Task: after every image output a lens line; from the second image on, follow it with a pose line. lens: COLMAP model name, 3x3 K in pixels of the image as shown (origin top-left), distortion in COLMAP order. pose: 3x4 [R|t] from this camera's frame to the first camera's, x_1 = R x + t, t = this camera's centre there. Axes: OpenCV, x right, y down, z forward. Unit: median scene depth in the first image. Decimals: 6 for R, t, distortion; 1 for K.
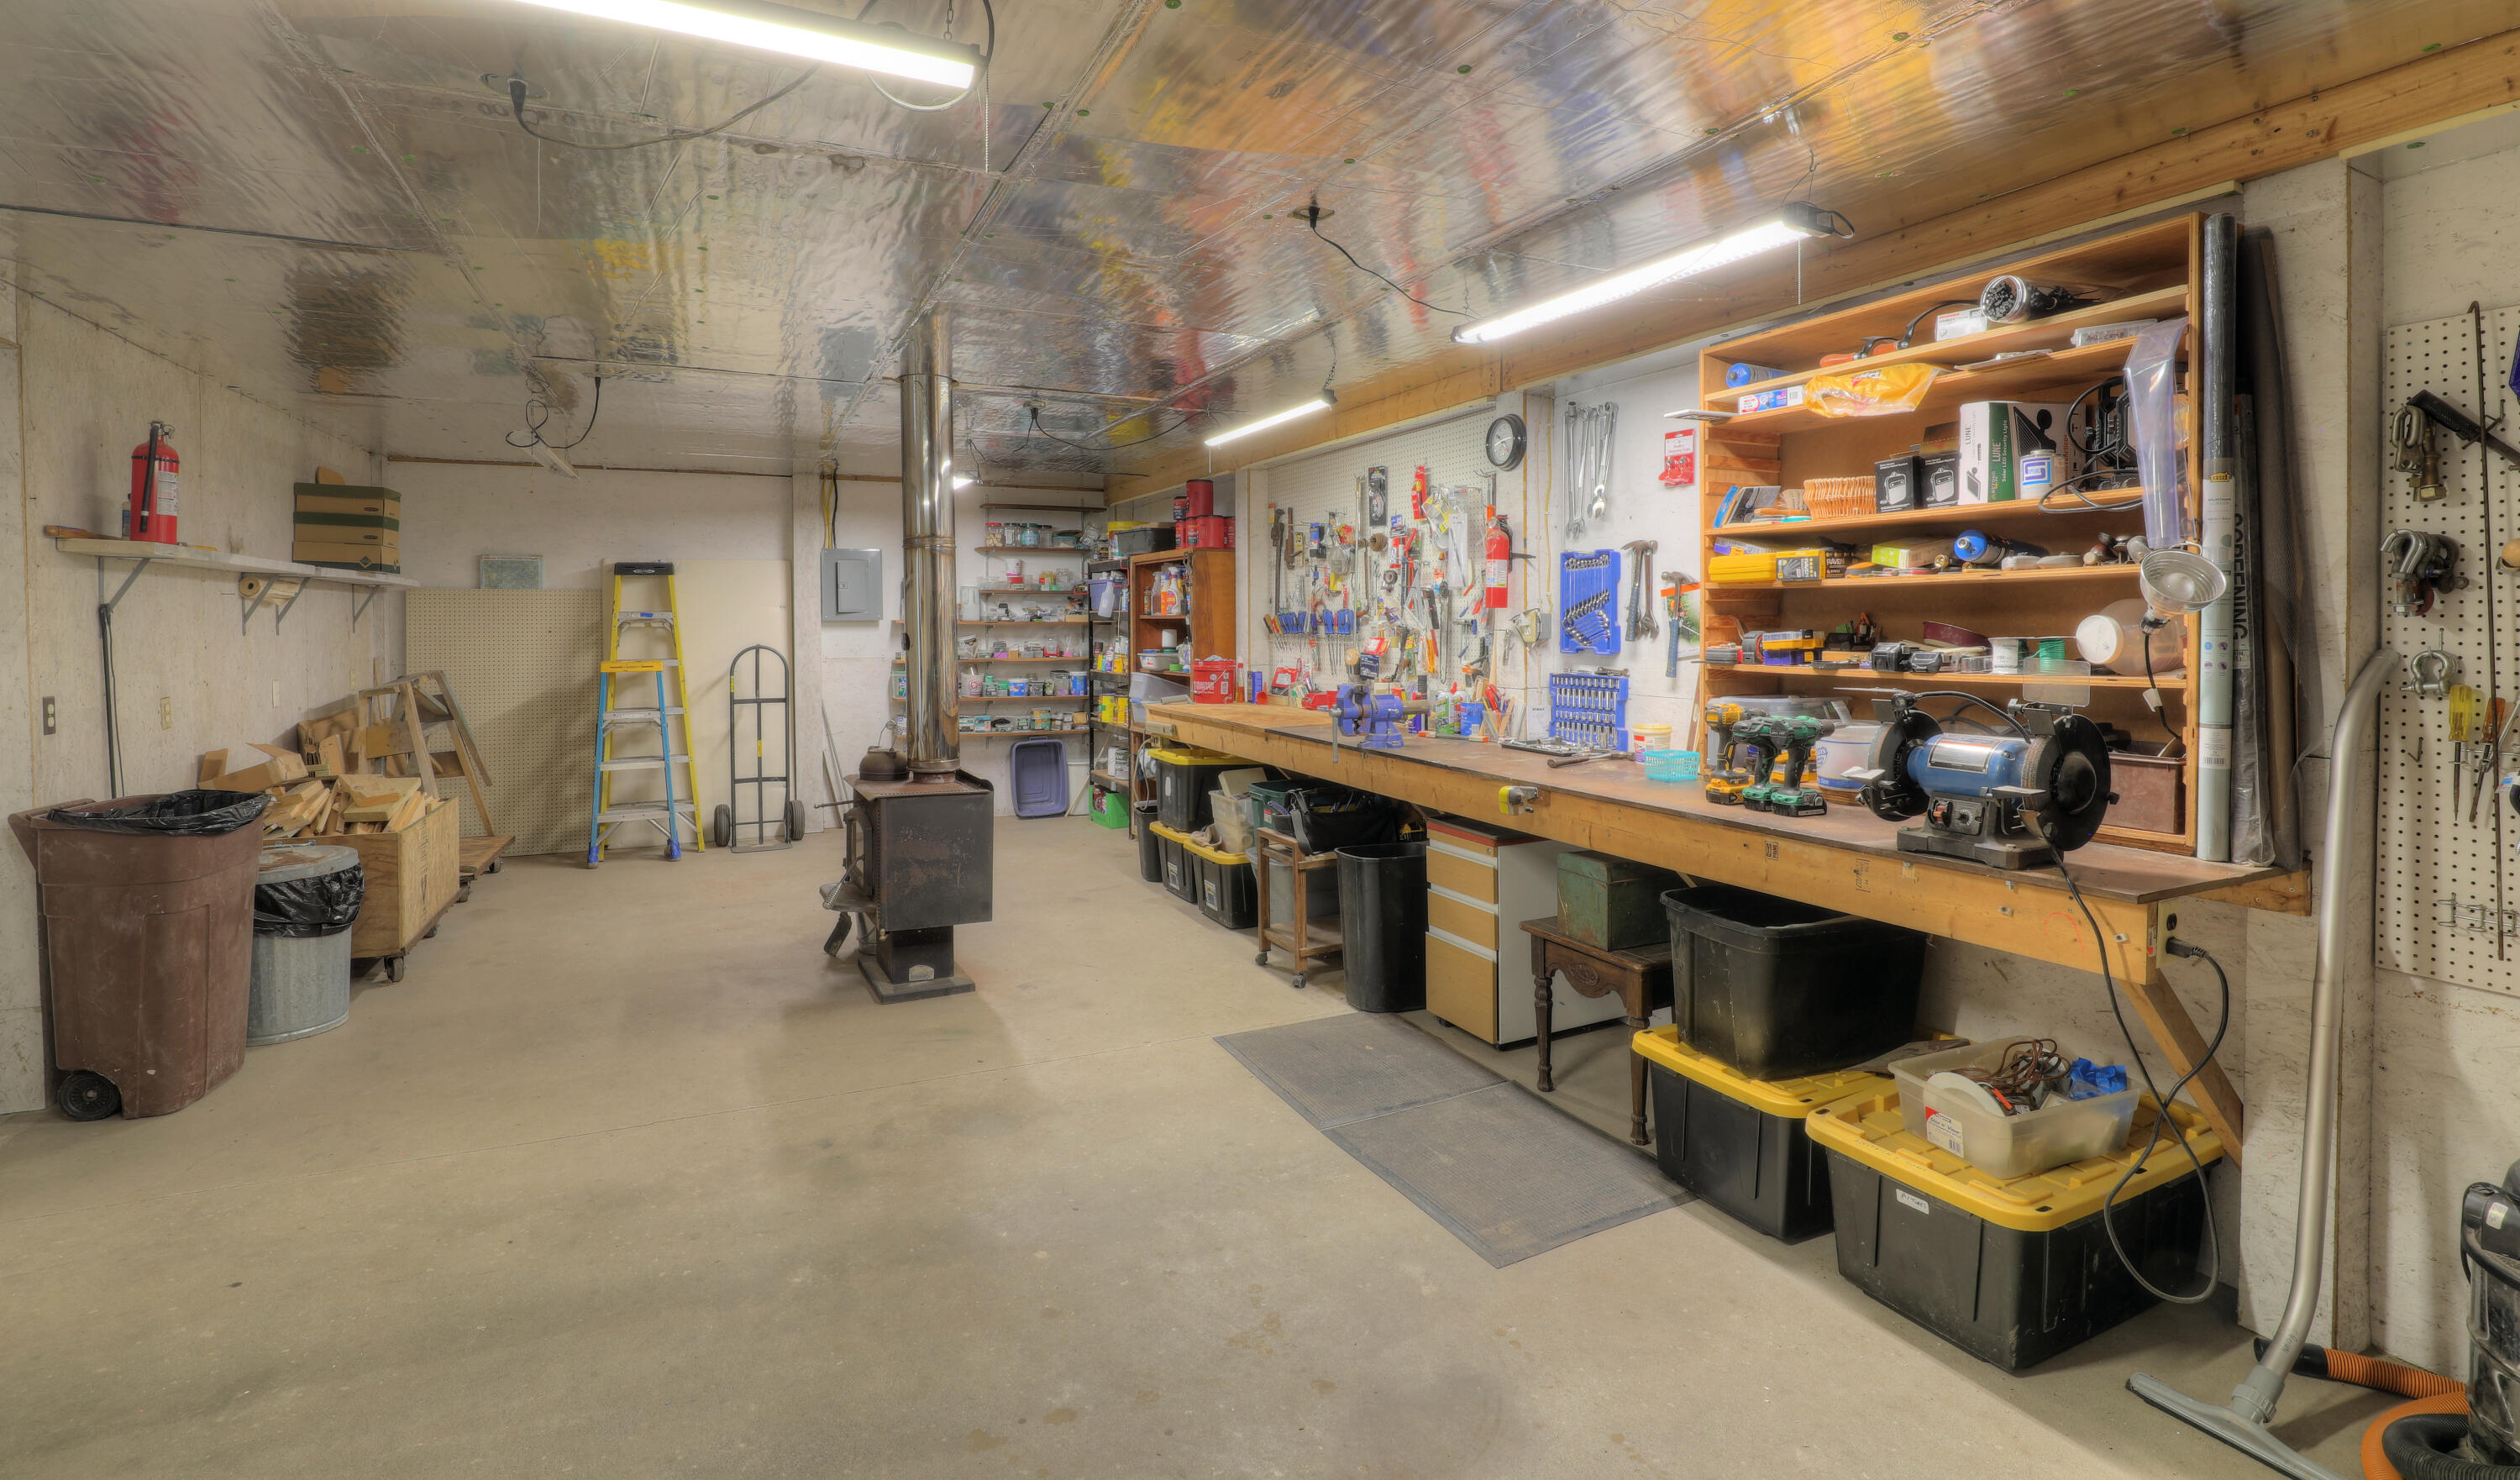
lens RADIAL K [[1159.4, 0, 1260.6], [0, 1159.4, 635.1], [0, 0, 1]] dist [-0.038581, 0.007480]
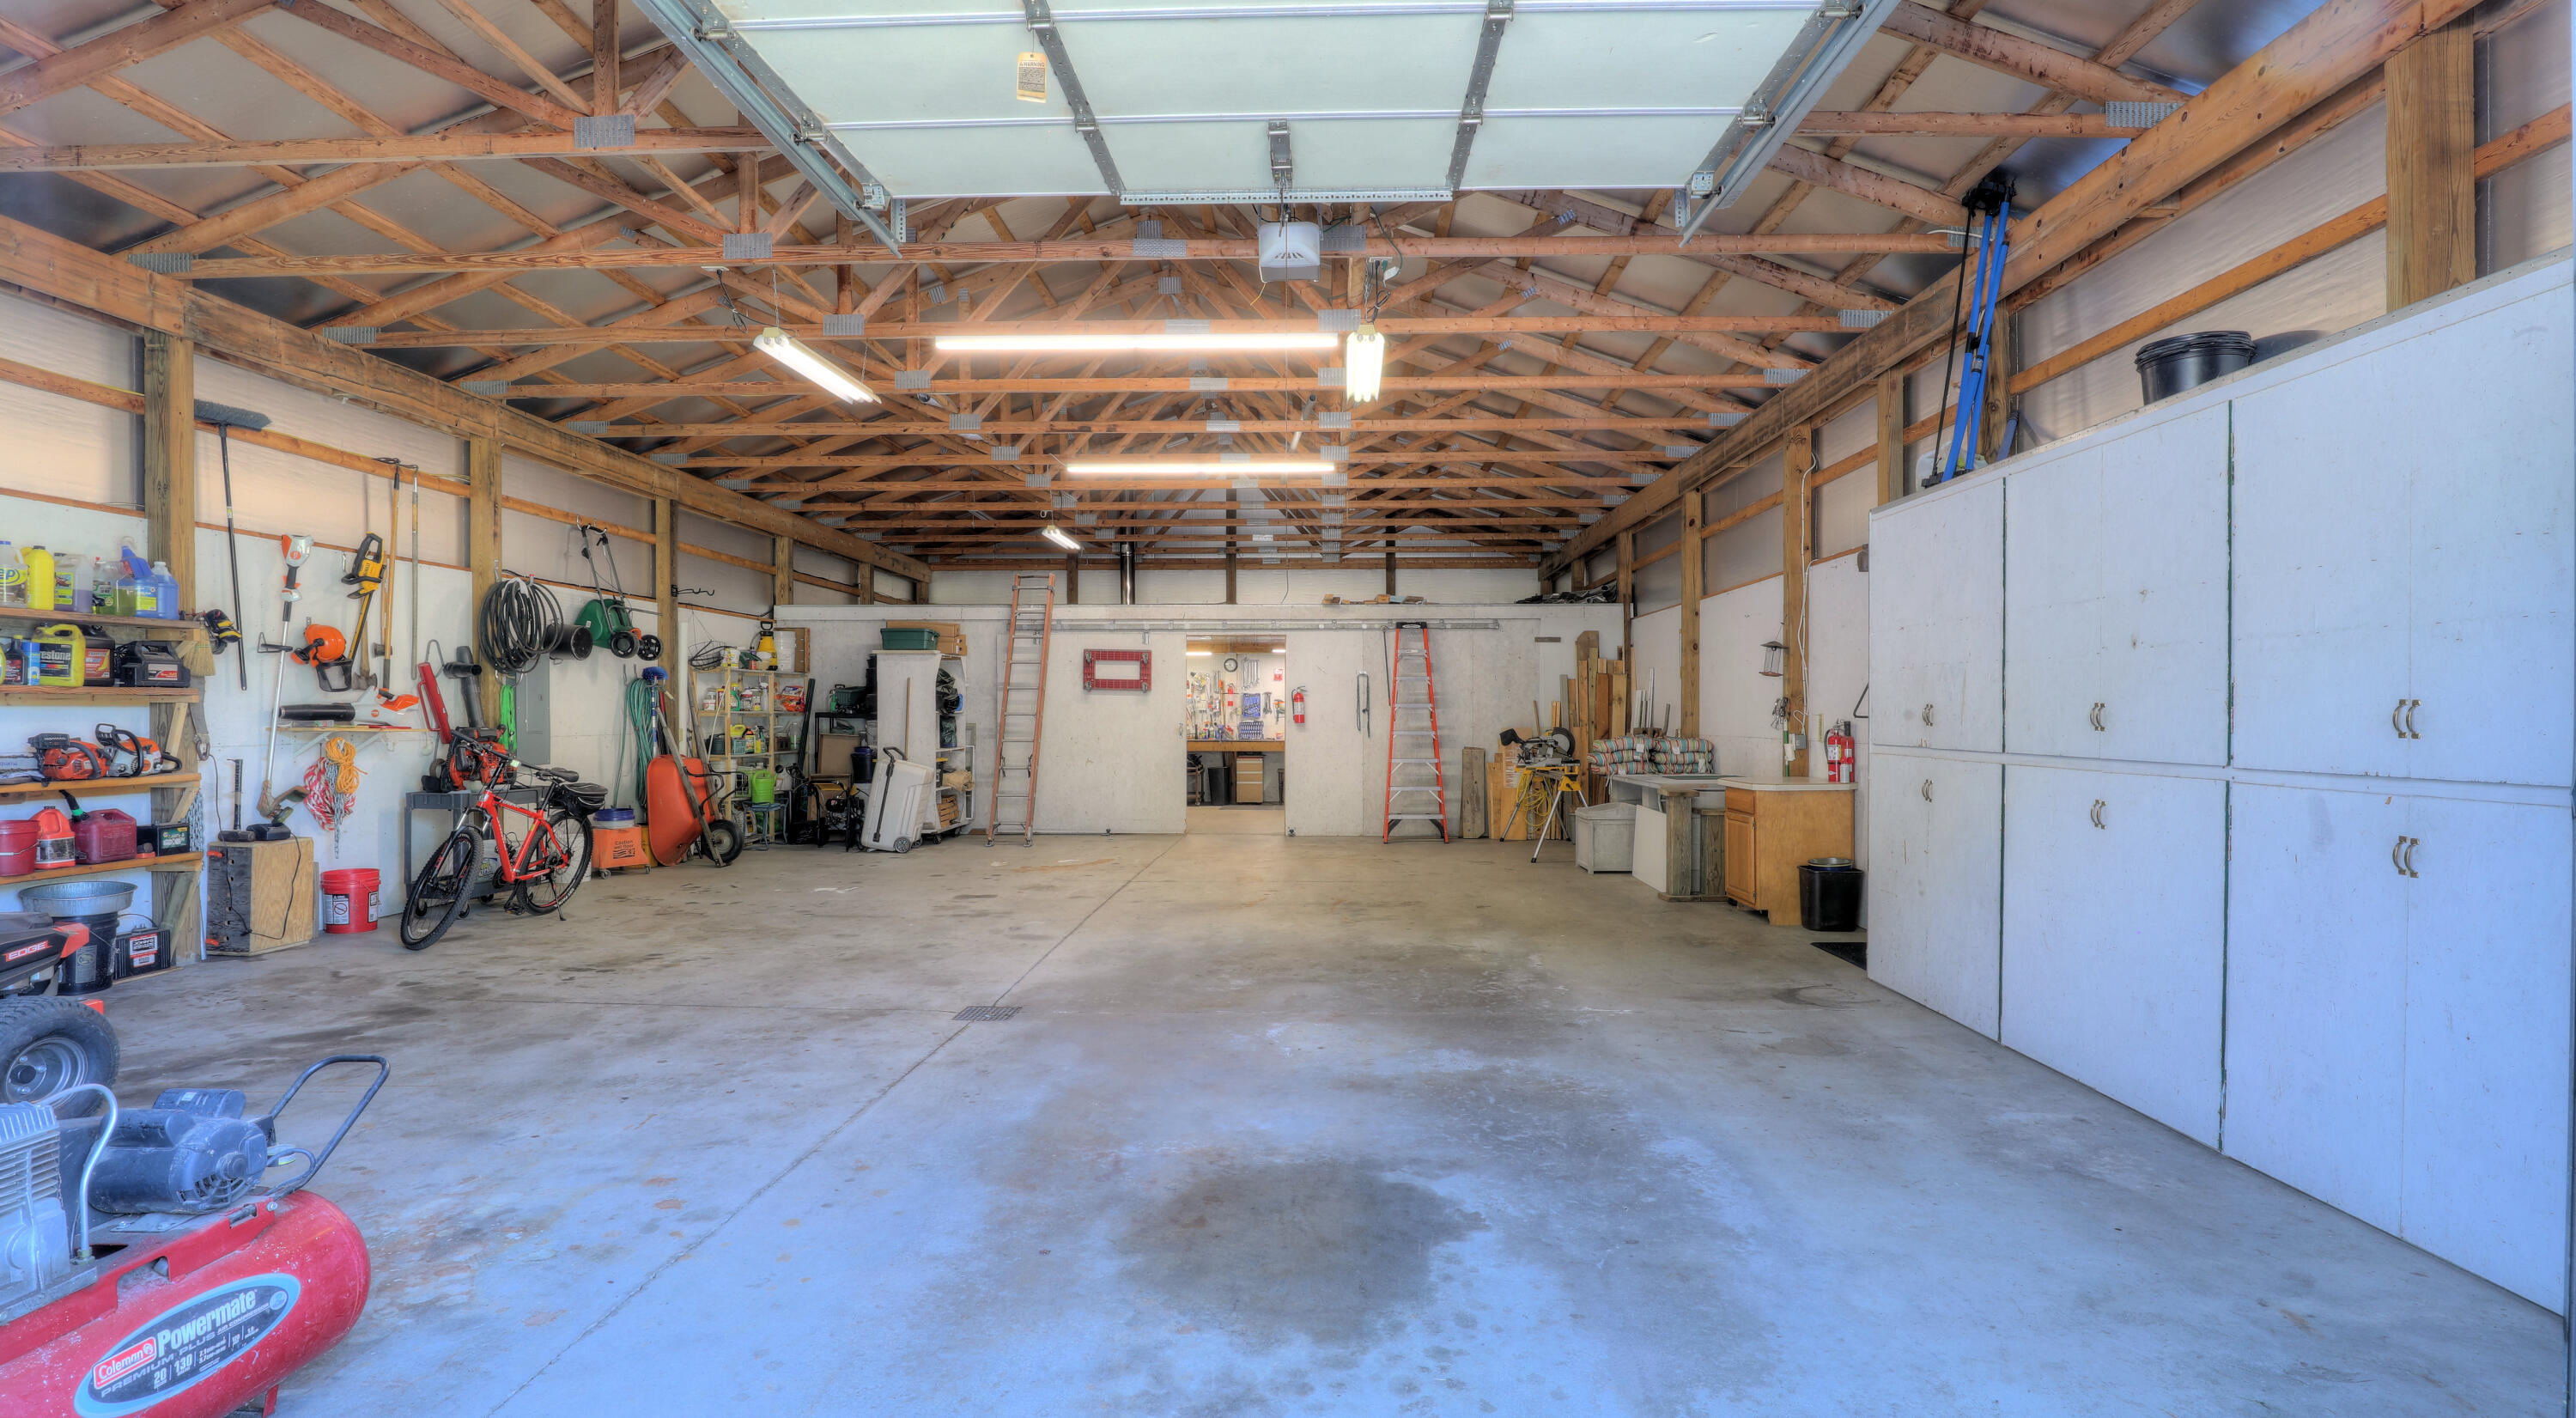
lens RADIAL K [[1184.2, 0, 1286.3], [0, 1184.2, 731.6], [0, 0, 1]] dist [-0.029137, 0.000211]
pose [[0.451770, -0.009403, 0.892085, -3.783909], [0.011286, 0.999925, 0.004824, 0.051970], [-0.892063, 0.007889, 0.451842, -1.156189]]
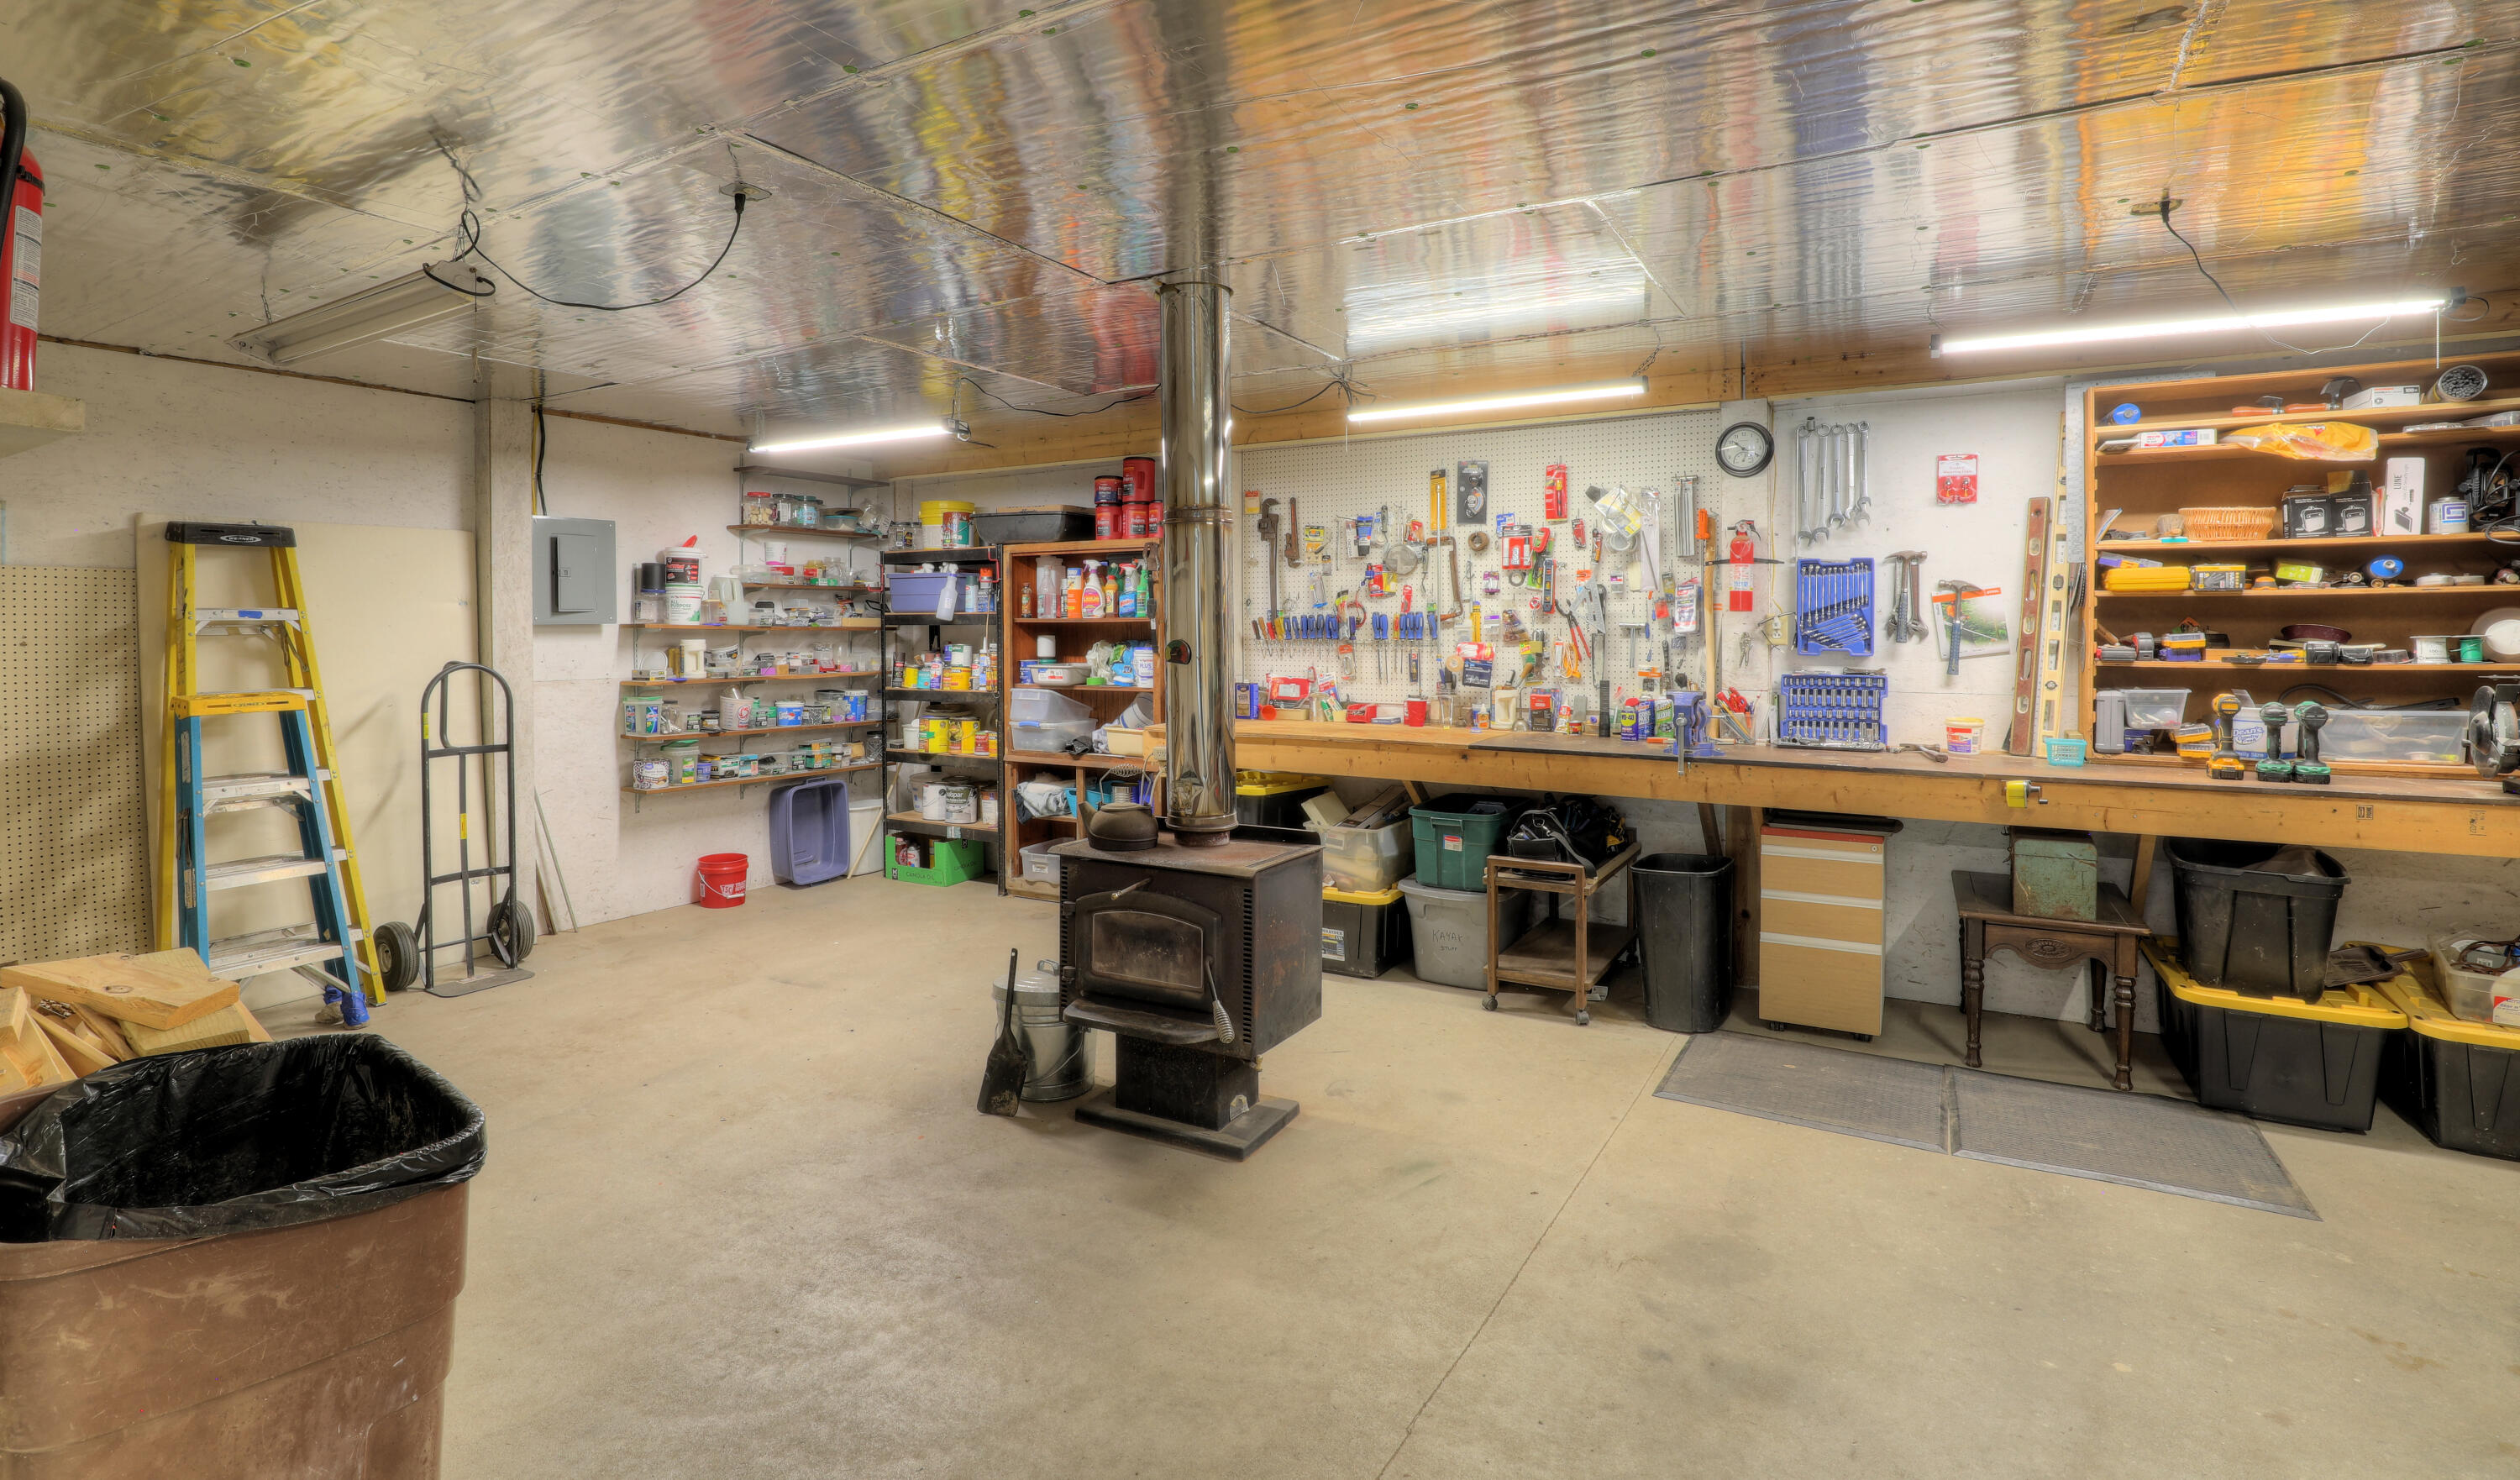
lens RADIAL K [[1159.4, 0, 1260.6], [0, 1159.4, 635.1], [0, 0, 1]] dist [-0.038581, 0.007480]
pose [[0.829453, -0.003285, 0.558567, -0.794872], [0.006733, 0.999969, -0.004117, -0.001966], [-0.558536, 0.007175, 0.829449, 0.444478]]
